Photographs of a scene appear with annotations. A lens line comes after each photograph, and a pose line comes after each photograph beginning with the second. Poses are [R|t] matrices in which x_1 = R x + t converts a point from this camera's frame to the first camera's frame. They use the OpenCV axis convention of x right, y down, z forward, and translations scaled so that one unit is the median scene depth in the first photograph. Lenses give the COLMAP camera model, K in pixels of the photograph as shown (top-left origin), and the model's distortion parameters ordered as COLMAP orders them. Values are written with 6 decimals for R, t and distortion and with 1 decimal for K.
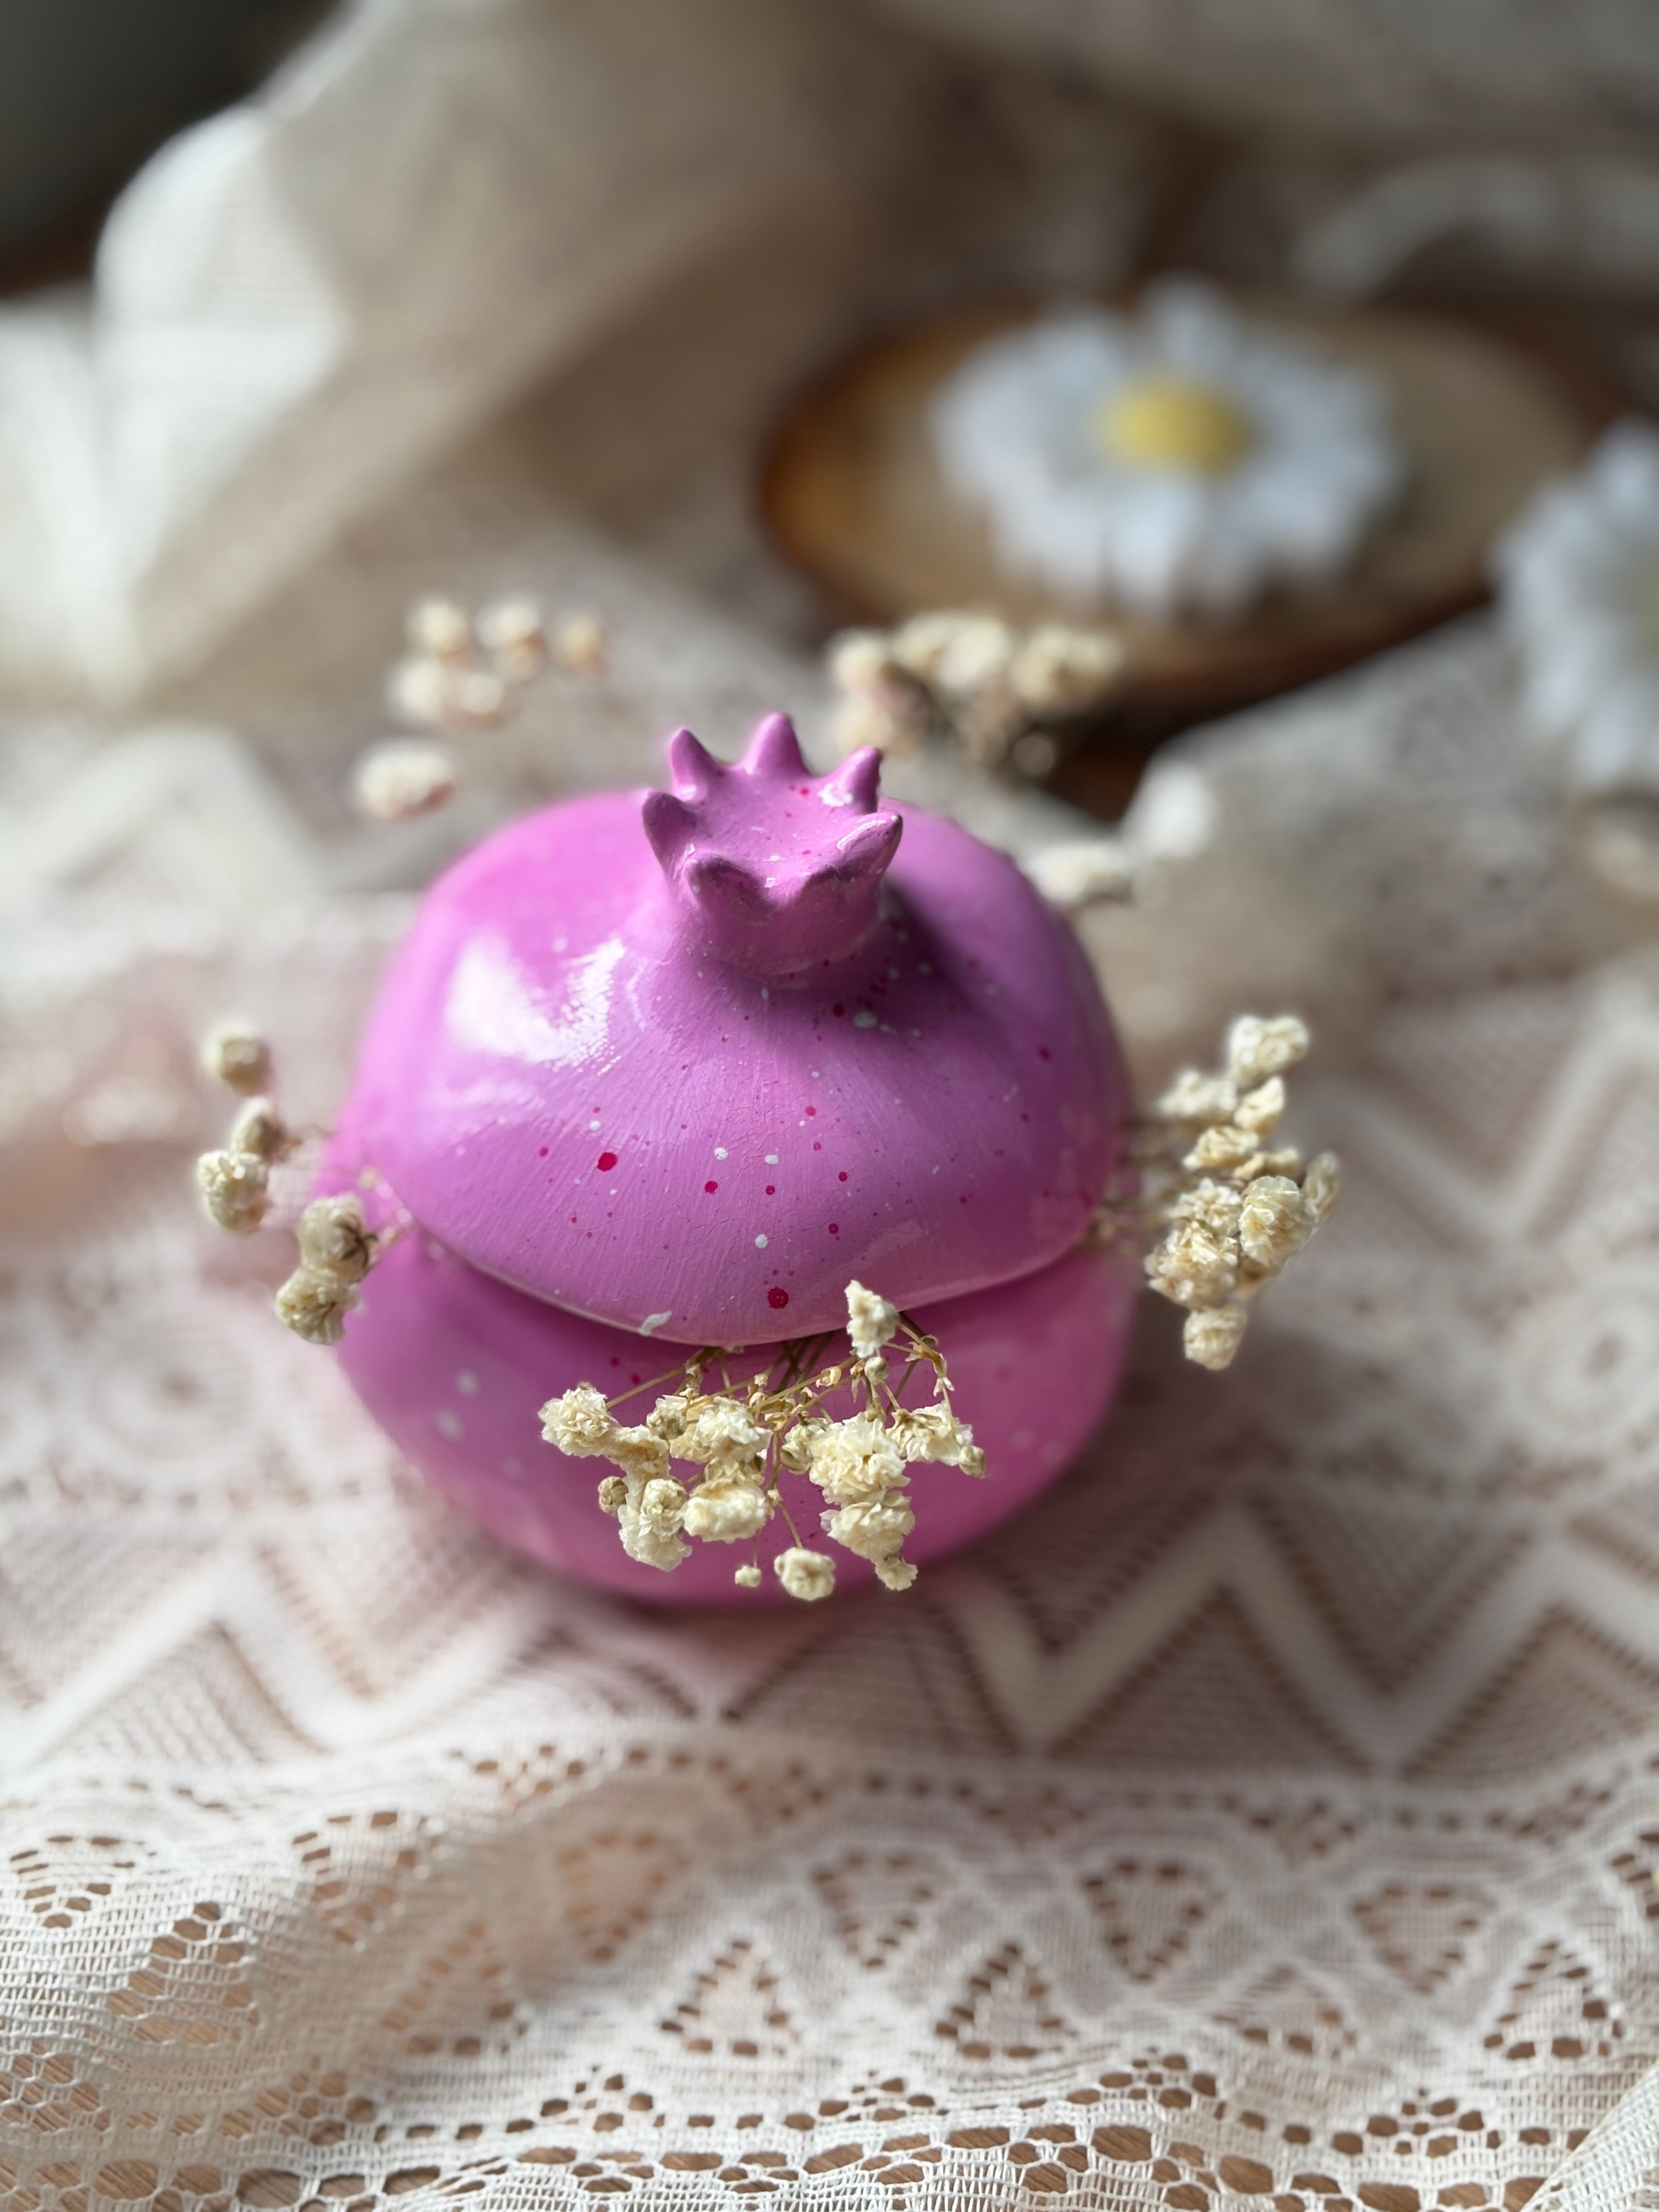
lens RADIAL K [[3334.8, 0, 745.3], [0, 3334.8, 1102.0], [0, 0, 1]] dist [0.092257, 0.241447]
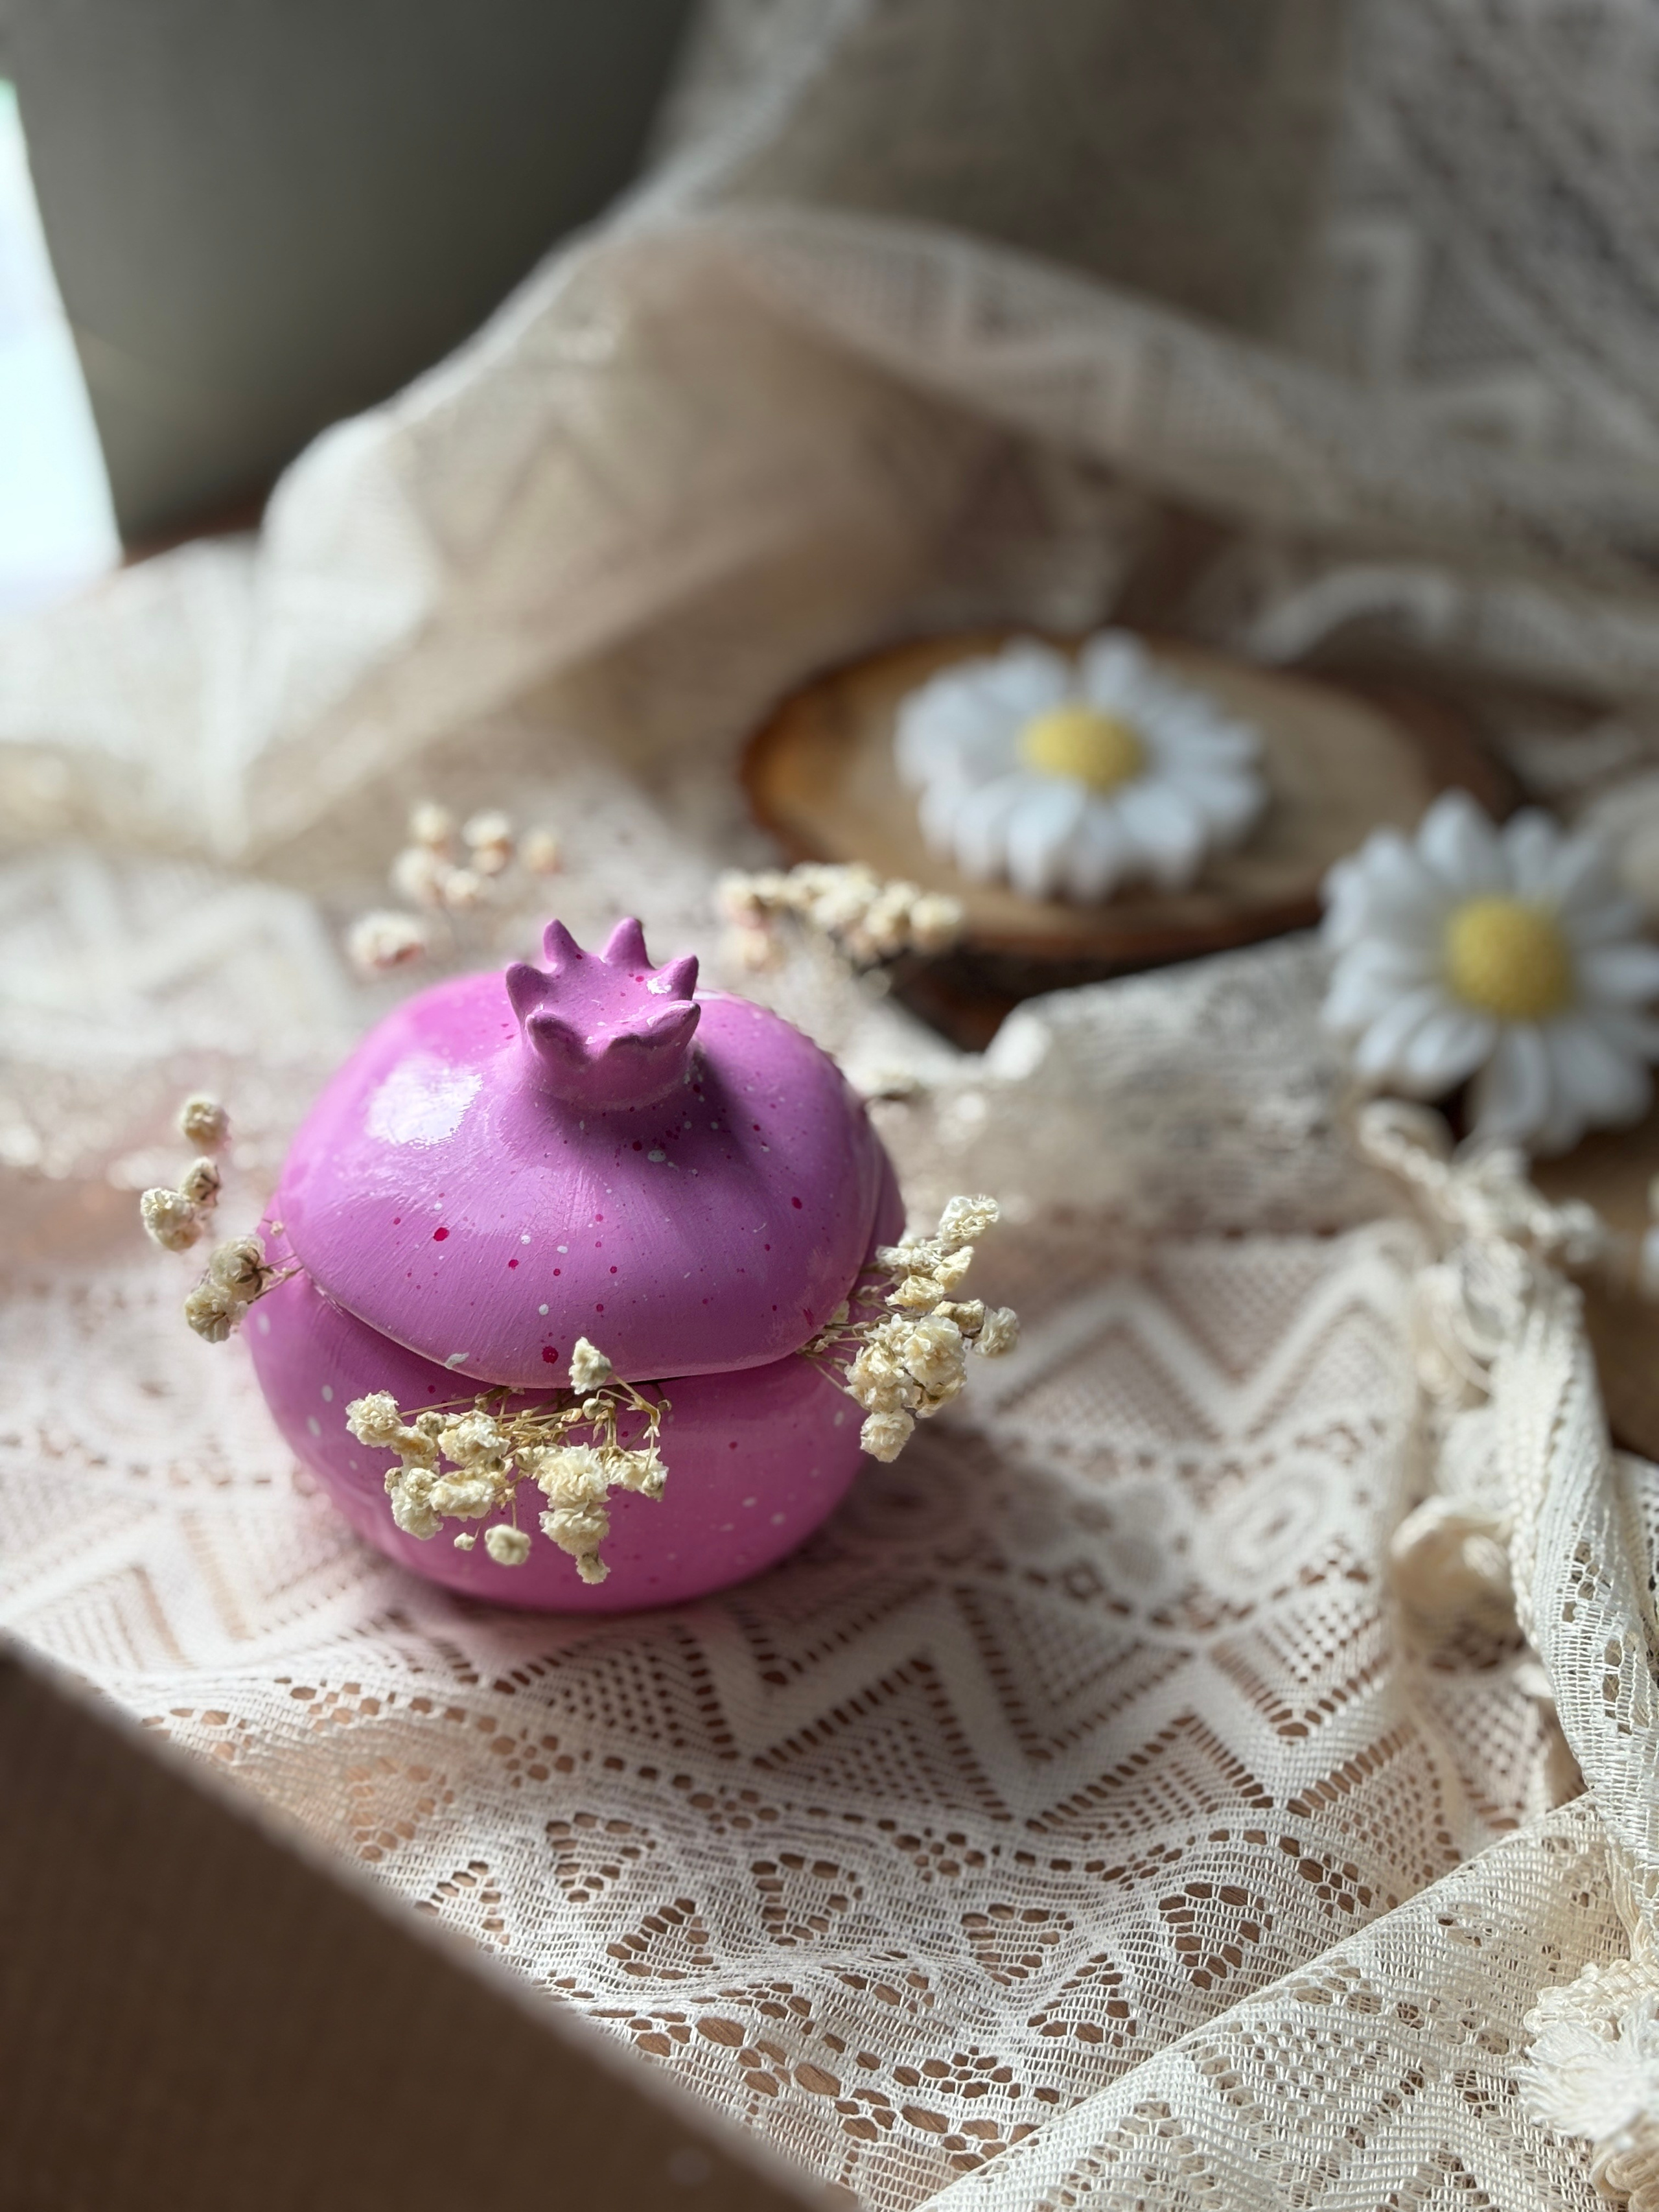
lens RADIAL K [[3334.8, 0, 745.3], [0, 3334.8, 1102.0], [0, 0, 1]] dist [0.092257, 0.241447]
pose [[0.984909, 0.131961, -0.111988, 0.208734], [-0.139862, 0.987977, -0.065873, 0.034831], [0.101949, 0.080542, 0.991524, -0.287375]]
